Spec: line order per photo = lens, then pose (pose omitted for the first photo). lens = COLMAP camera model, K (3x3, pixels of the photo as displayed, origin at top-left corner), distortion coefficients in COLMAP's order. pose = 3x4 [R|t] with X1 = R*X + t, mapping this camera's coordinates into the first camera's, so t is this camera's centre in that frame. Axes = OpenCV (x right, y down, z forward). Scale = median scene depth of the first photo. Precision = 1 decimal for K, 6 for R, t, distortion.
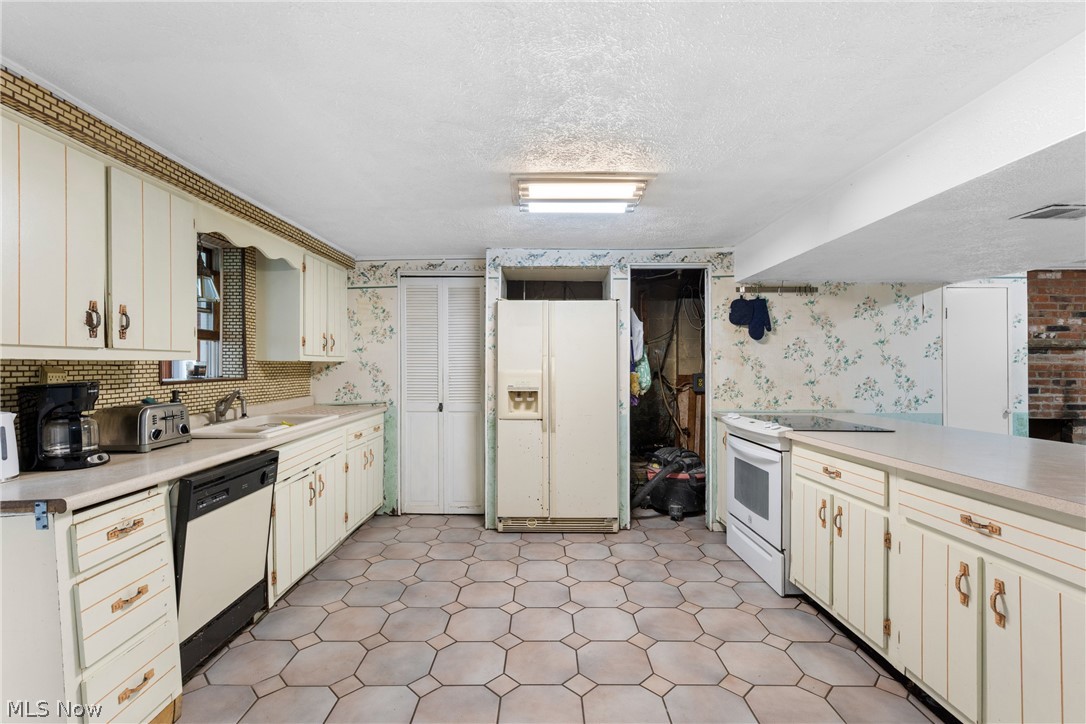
lens RADIAL K [[491.0, 0, 545.4], [0, 491.0, 365.0], [0, 0, 1]] dist [0.009863, -0.001946]
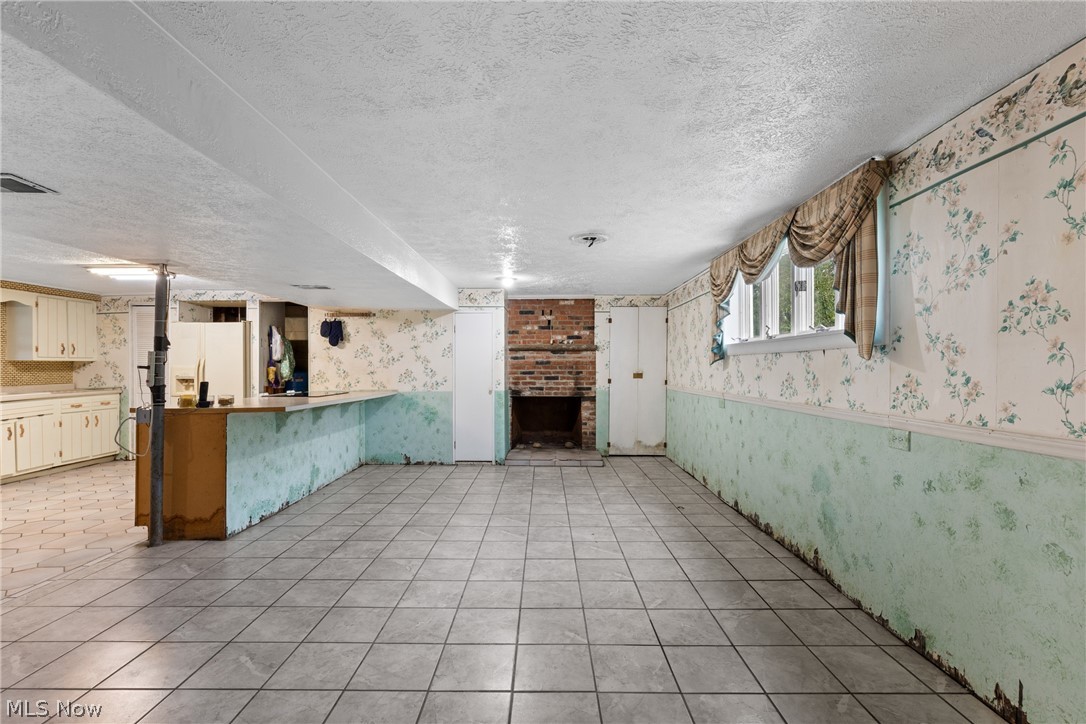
lens RADIAL K [[491.0, 0, 546.5], [0, 491.0, 368.3], [0, 0, 1]] dist [0.009863, -0.001946]
pose [[0.999942, -0.004657, -0.009681, 1.124675], [0.004705, 0.999977, 0.004882, 0.016019], [0.009658, -0.004928, 0.999941, -0.594999]]
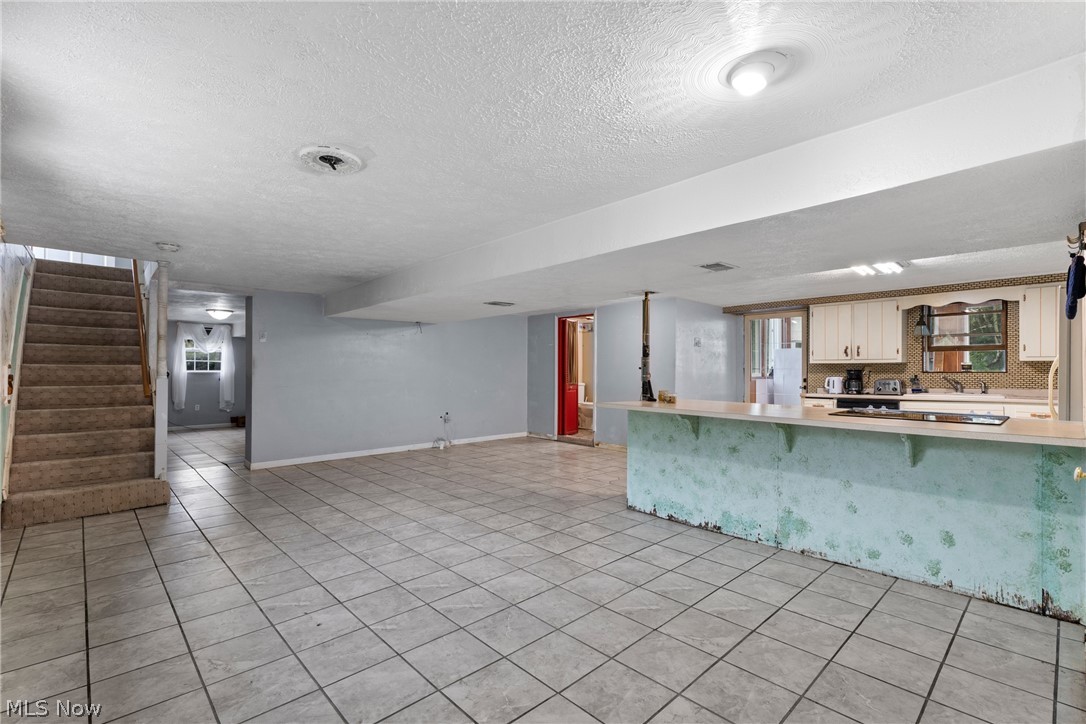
lens RADIAL K [[491.0, 0, 544.2], [0, 491.0, 366.6], [0, 0, 1]] dist [0.009863, -0.001946]
pose [[-0.733120, -0.007521, -0.680058, 1.418767], [-0.003184, 0.999966, -0.007627, 0.022406], [0.680092, -0.003426, -0.733119, 0.994838]]
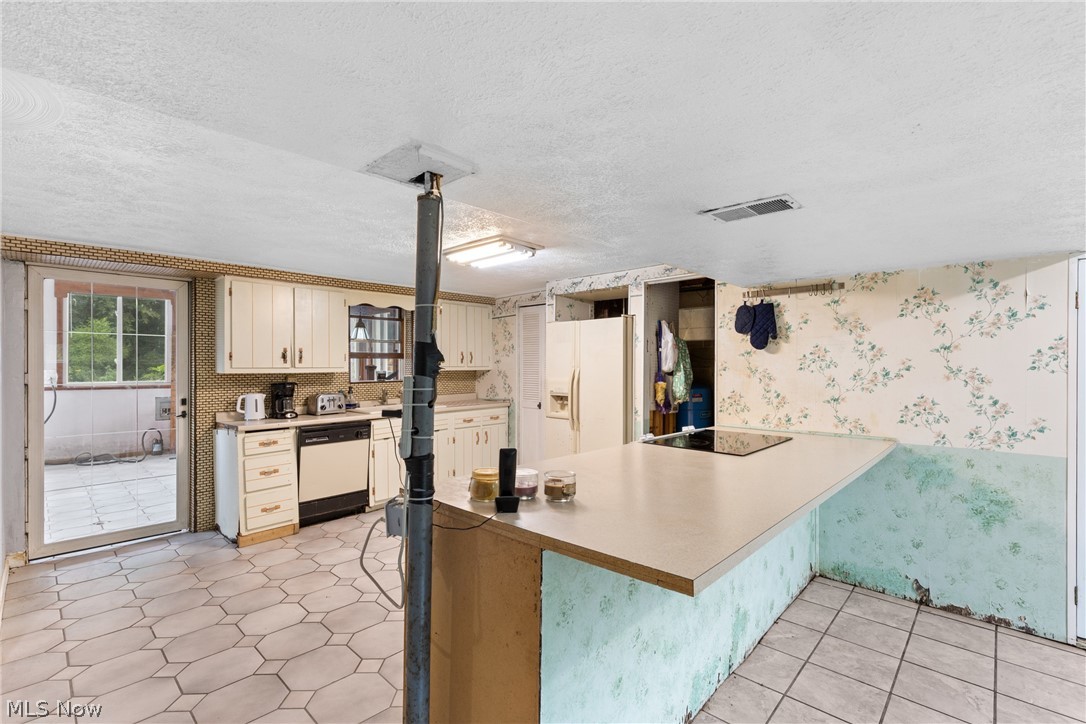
lens RADIAL K [[491.0, 0, 543.3], [0, 491.0, 366.7], [0, 0, 1]] dist [0.009863, -0.001946]
pose [[0.725813, 0.001609, -0.687890, 0.751982], [0.000171, 0.999997, 0.002519, -0.021549], [0.687892, -0.001945, 0.725810, 0.071078]]
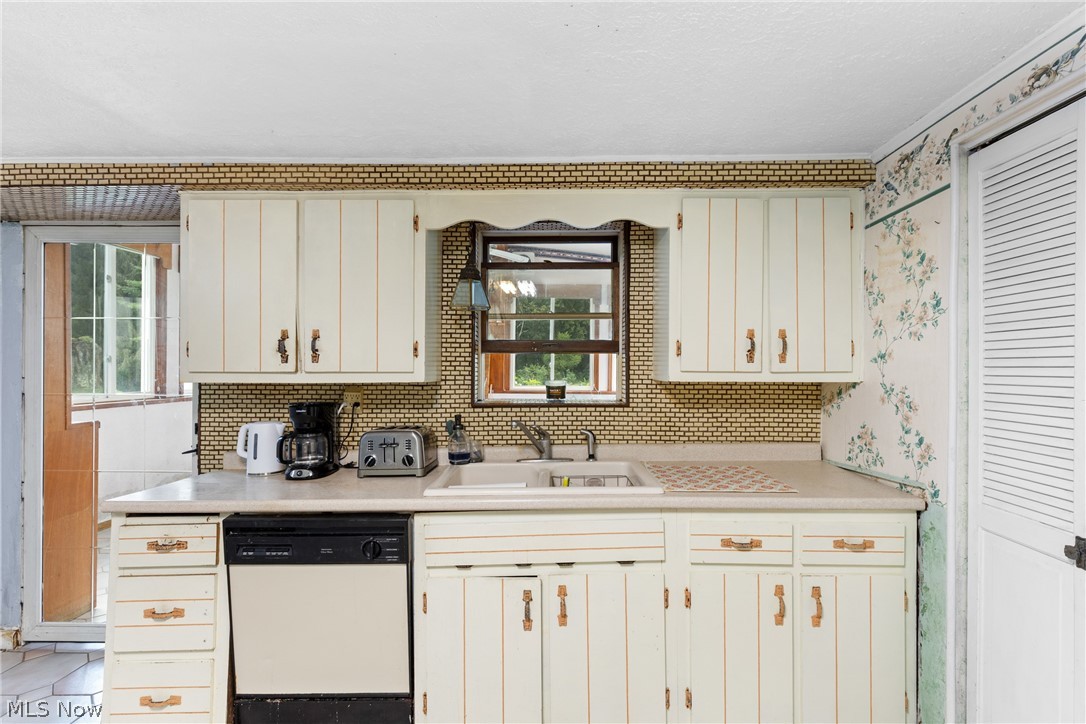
lens RADIAL K [[491.0, 0, 544.1], [0, 491.0, 367.9], [0, 0, 1]] dist [0.009863, -0.001946]
pose [[-0.012624, 0.000786, -0.999920, 0.084483], [-0.002542, 0.999996, 0.000818, -0.022363], [0.999917, 0.002552, -0.012621, 0.760751]]
